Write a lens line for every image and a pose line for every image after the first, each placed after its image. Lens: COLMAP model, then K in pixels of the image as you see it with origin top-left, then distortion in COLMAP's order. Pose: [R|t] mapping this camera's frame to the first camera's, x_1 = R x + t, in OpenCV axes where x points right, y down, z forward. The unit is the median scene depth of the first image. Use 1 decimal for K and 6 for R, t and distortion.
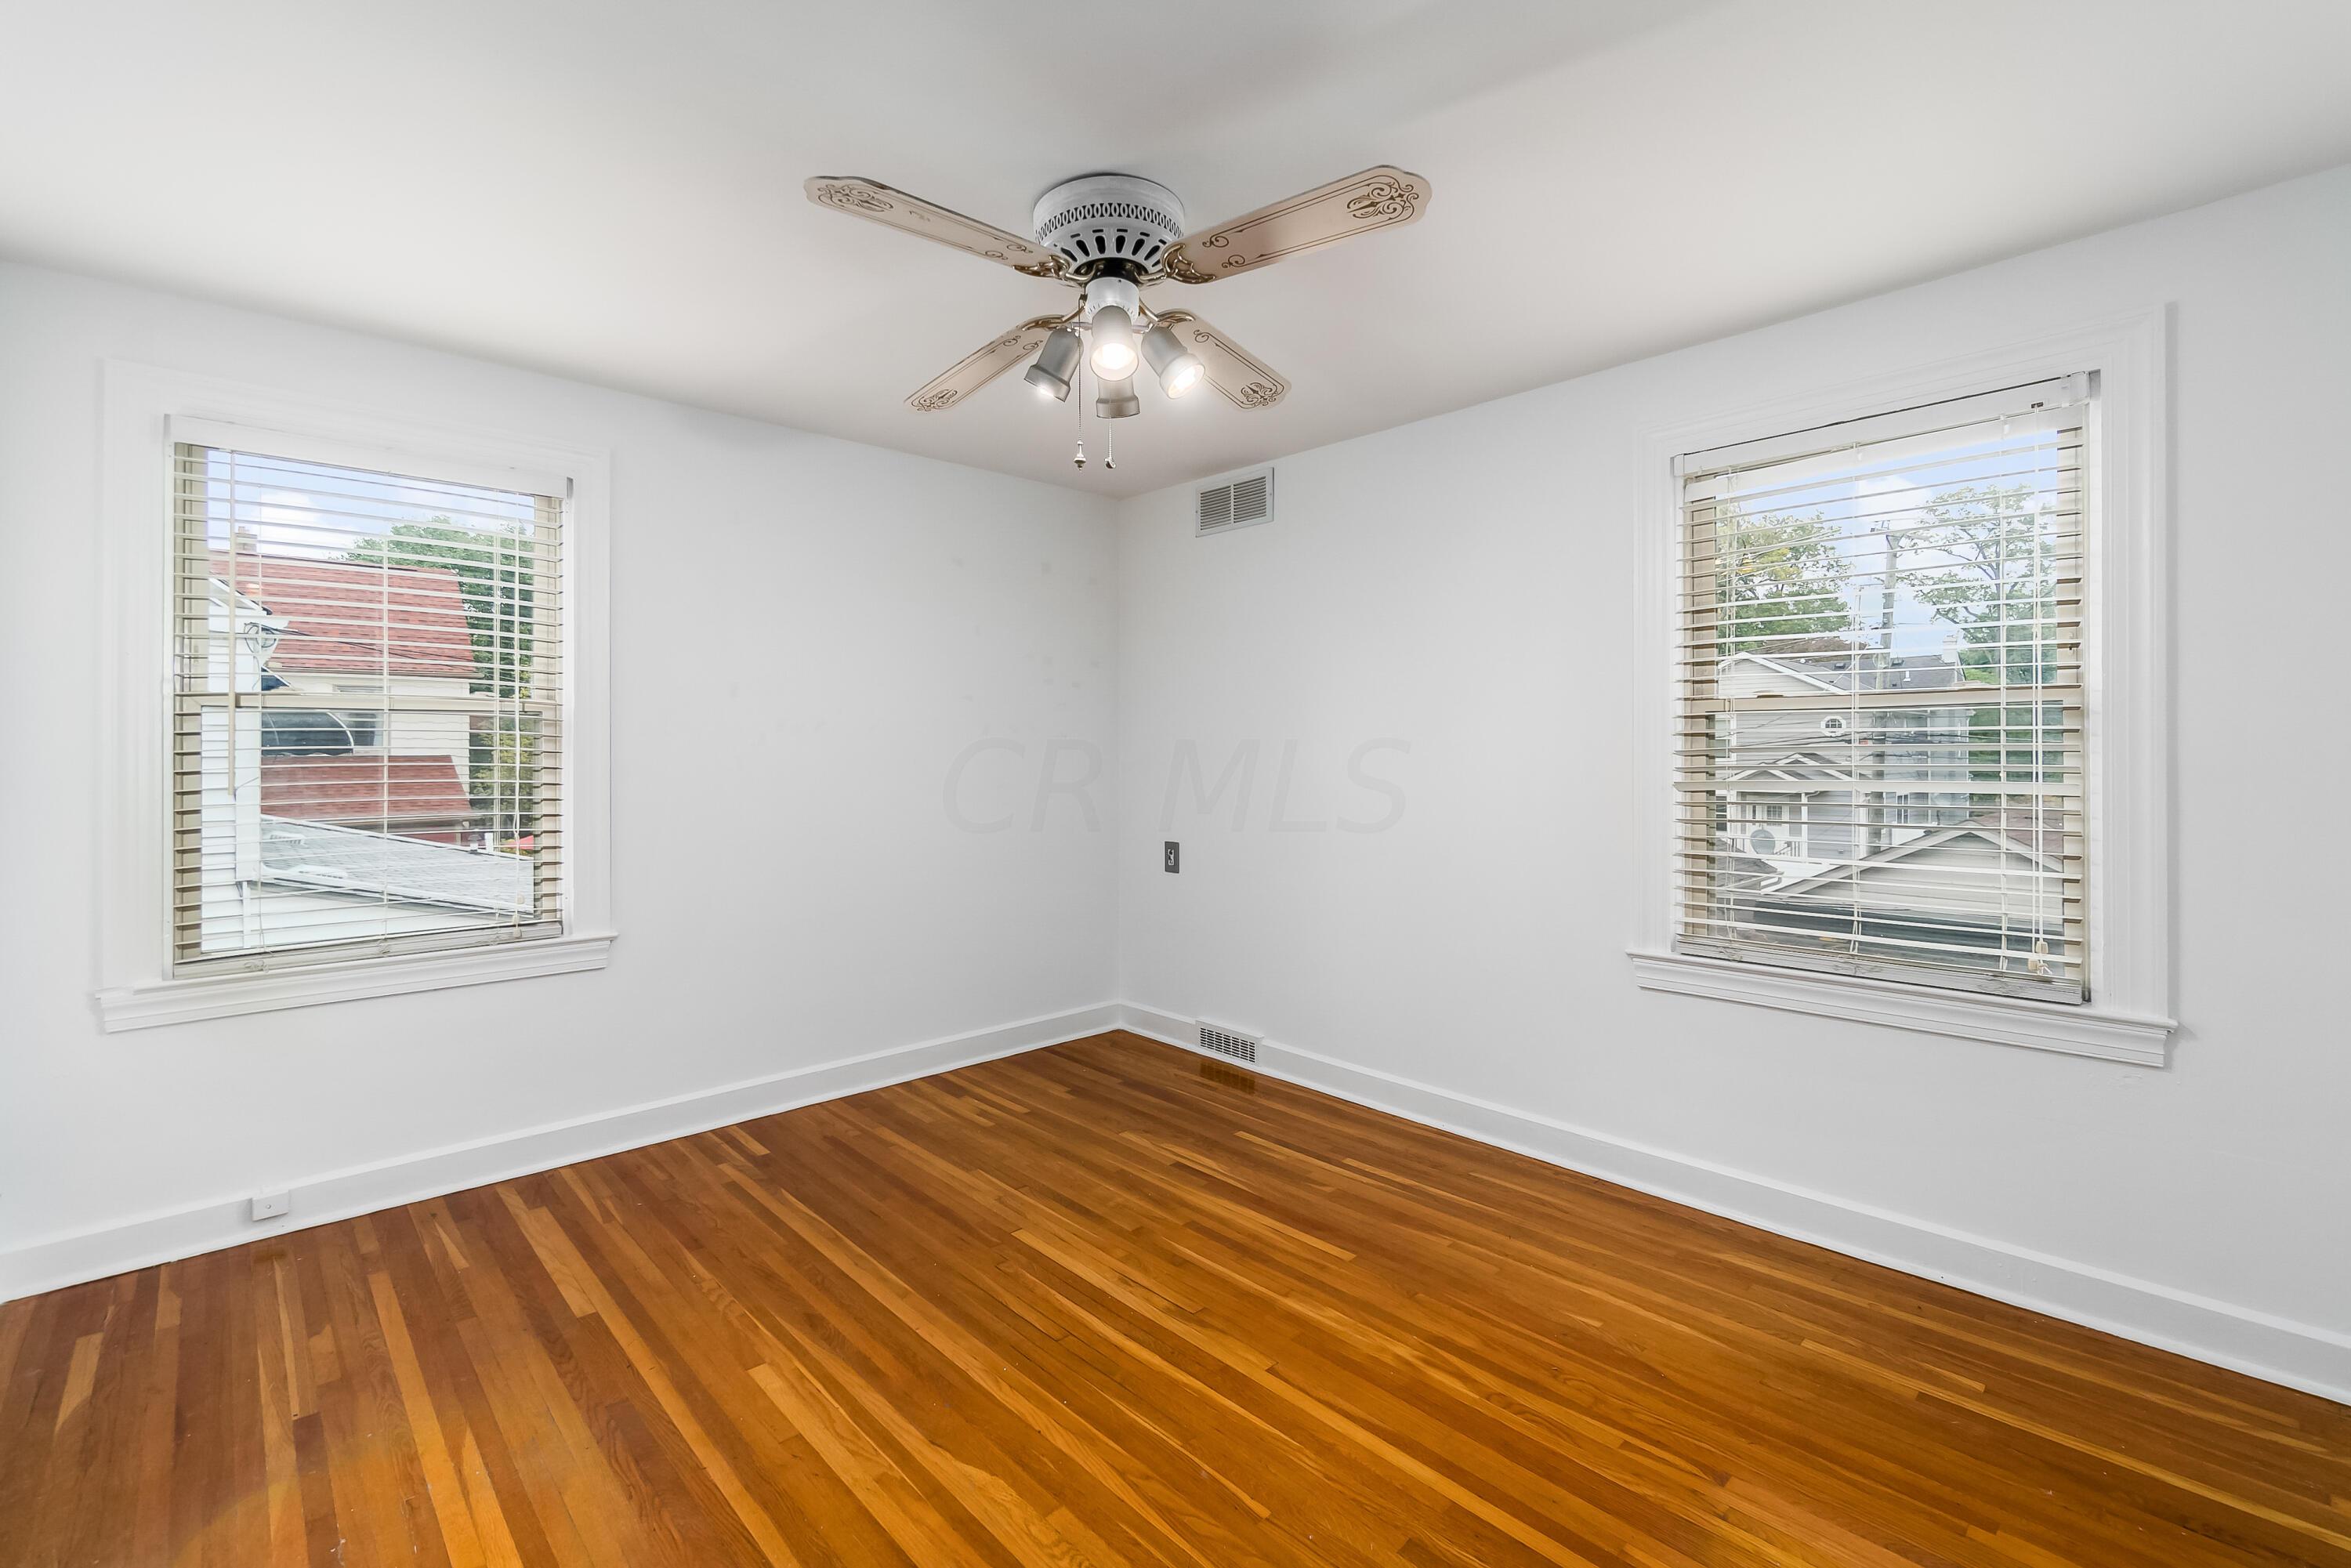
lens RADIAL K [[1023.4, 0, 1186.2], [0, 1023.4, 765.4], [0, 0, 1]] dist [0.001789, 0.000267]
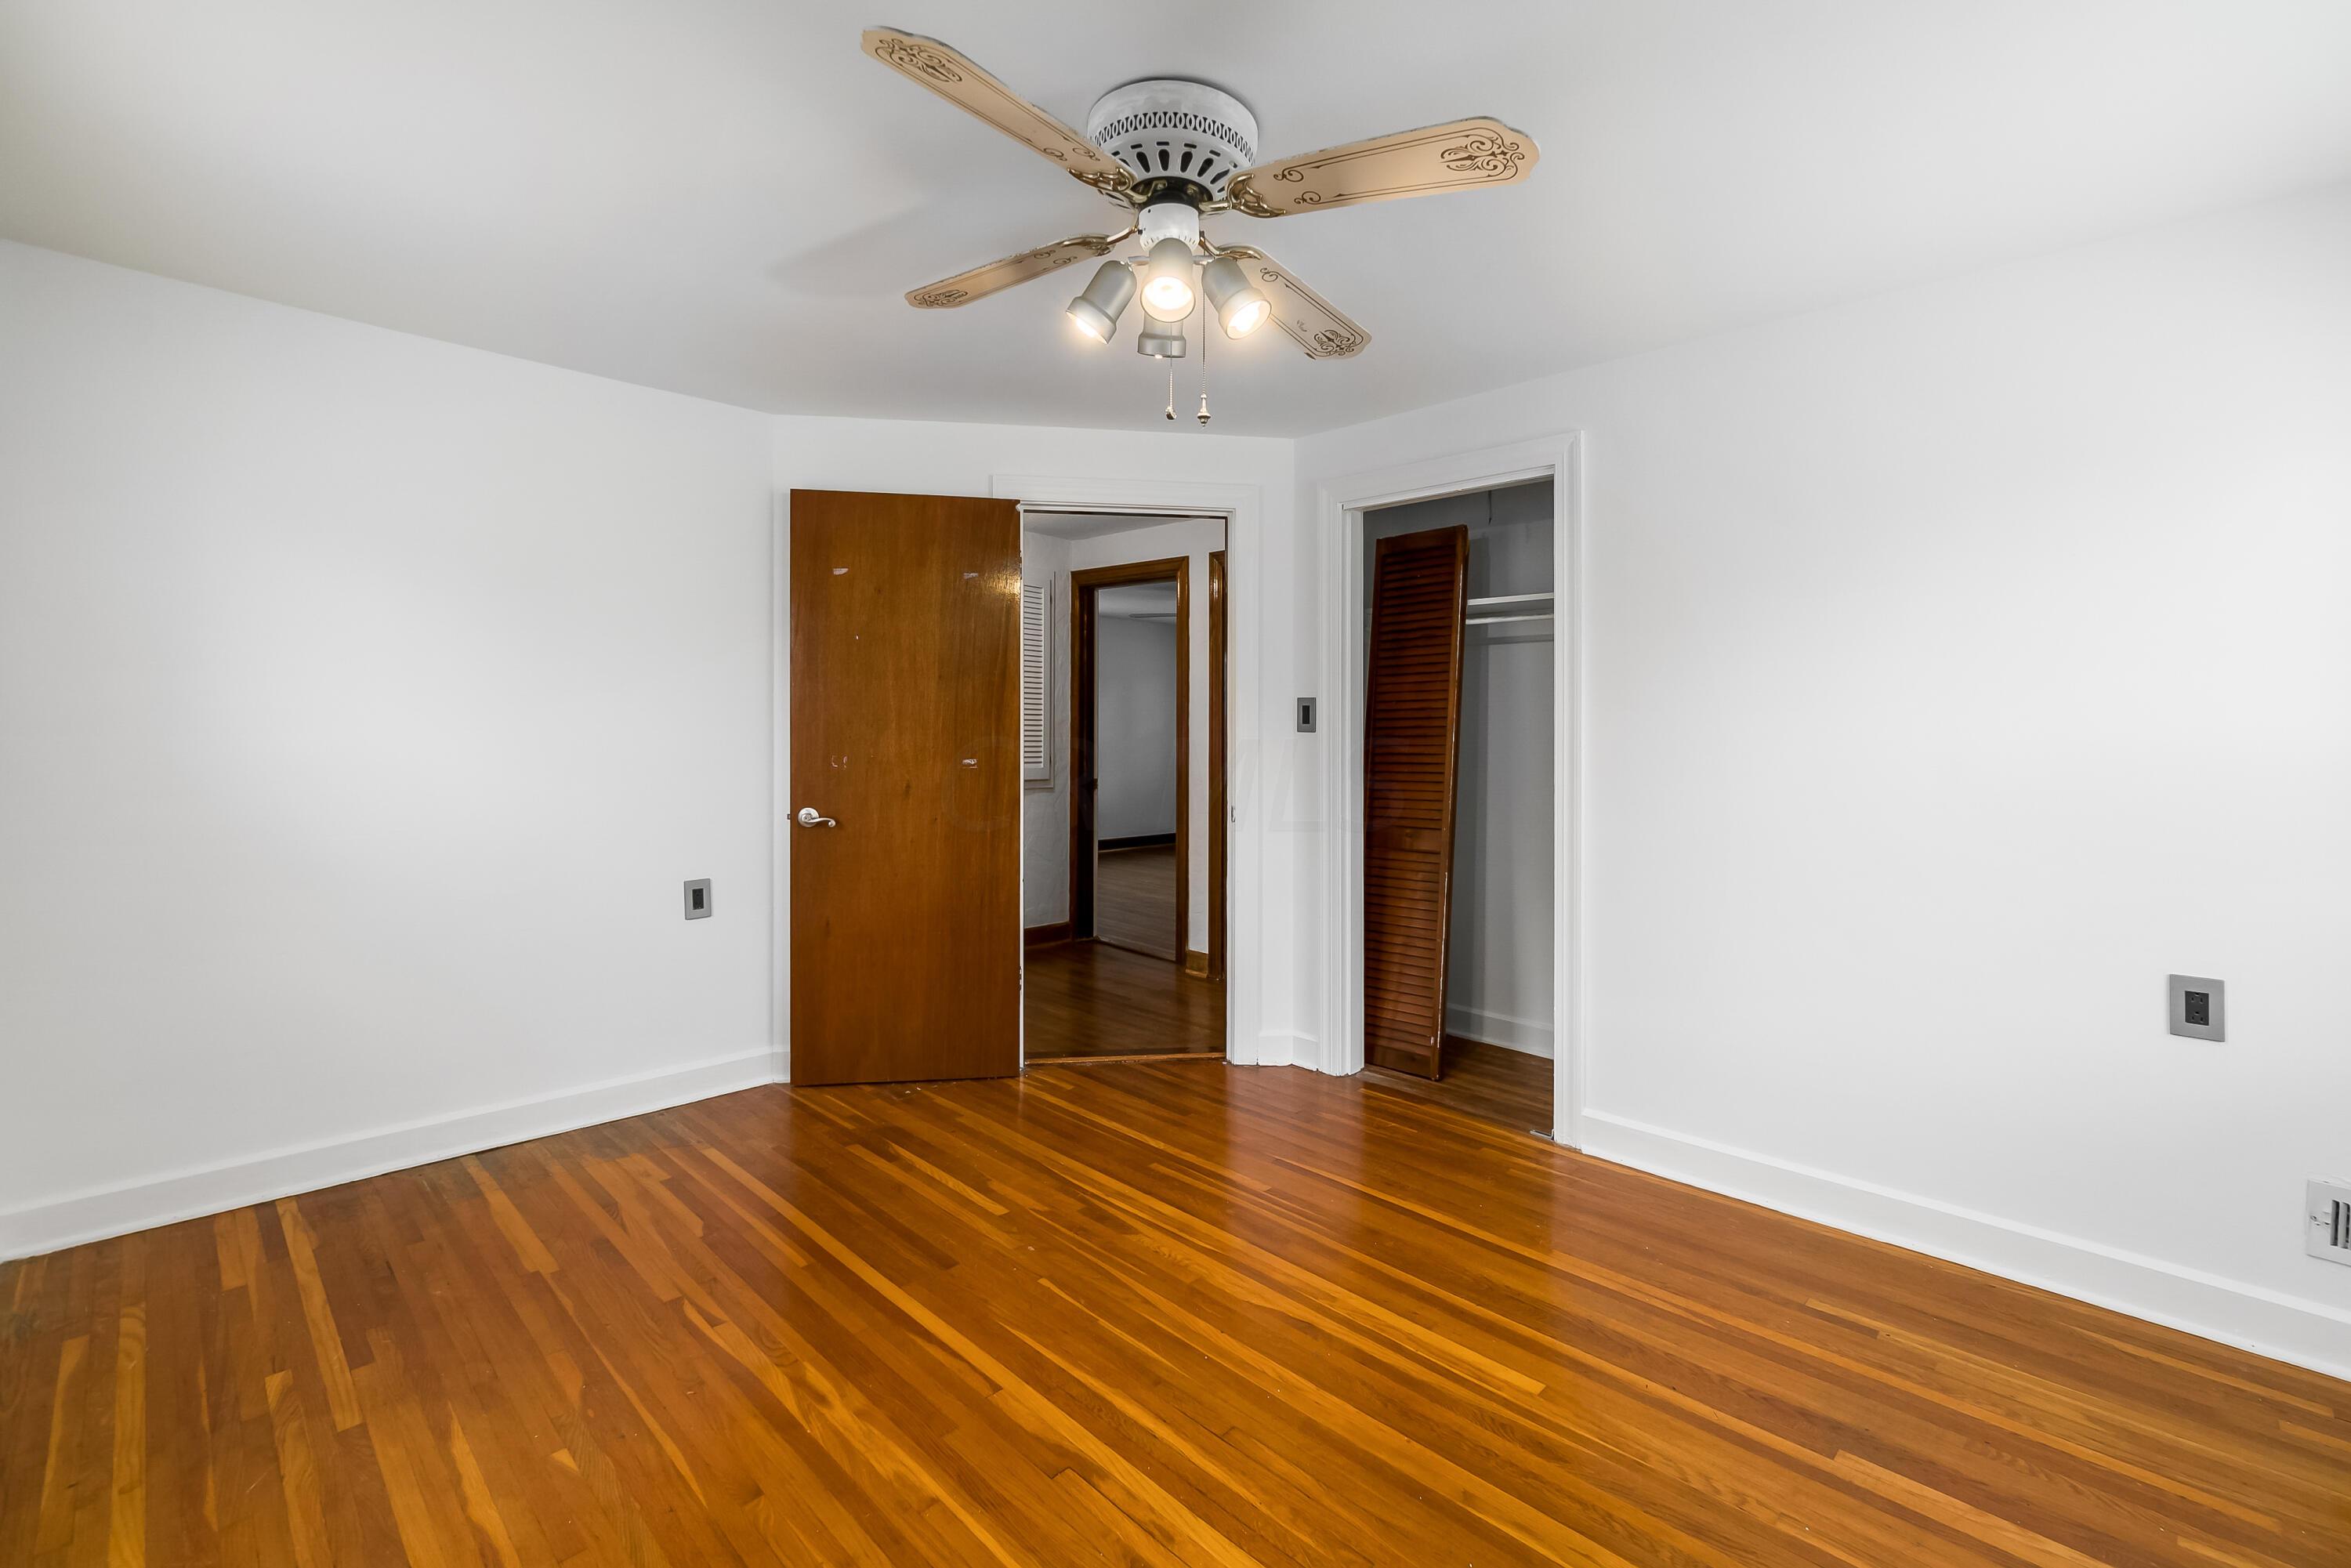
lens RADIAL K [[1023.4, 0, 1186.2], [0, 1023.4, 765.4], [0, 0, 1]] dist [0.001789, 0.000267]
pose [[-0.999621, -0.009704, -0.025759, -0.061021], [-0.010932, 0.998789, 0.047970, -0.031705], [0.025263, 0.048234, -0.998517, 1.898990]]
